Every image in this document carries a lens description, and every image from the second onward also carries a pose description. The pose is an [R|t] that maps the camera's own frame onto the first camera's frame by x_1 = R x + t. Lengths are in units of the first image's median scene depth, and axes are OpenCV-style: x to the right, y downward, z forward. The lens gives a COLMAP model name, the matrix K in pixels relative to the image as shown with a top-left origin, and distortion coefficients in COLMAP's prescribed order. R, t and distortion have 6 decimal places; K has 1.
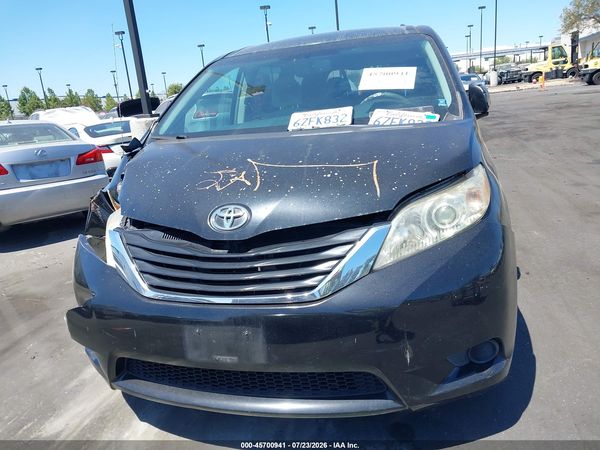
lens RADIAL K [[494.3, 0, 300.0], [0, 494.3, 225.0], [0, 0, 1]] dist [0.008884, -0.016181]
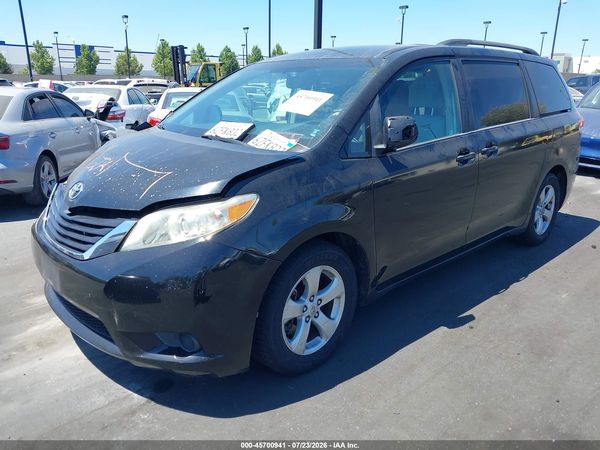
lens RADIAL K [[494.3, 0, 300.0], [0, 494.3, 225.0], [0, 0, 1]] dist [0.008884, -0.016181]
pose [[0.840330, 0.248147, -0.481942, 0.829115], [-0.224586, 0.968551, 0.107100, -0.160942], [0.493362, 0.018238, 0.869633, 0.050716]]
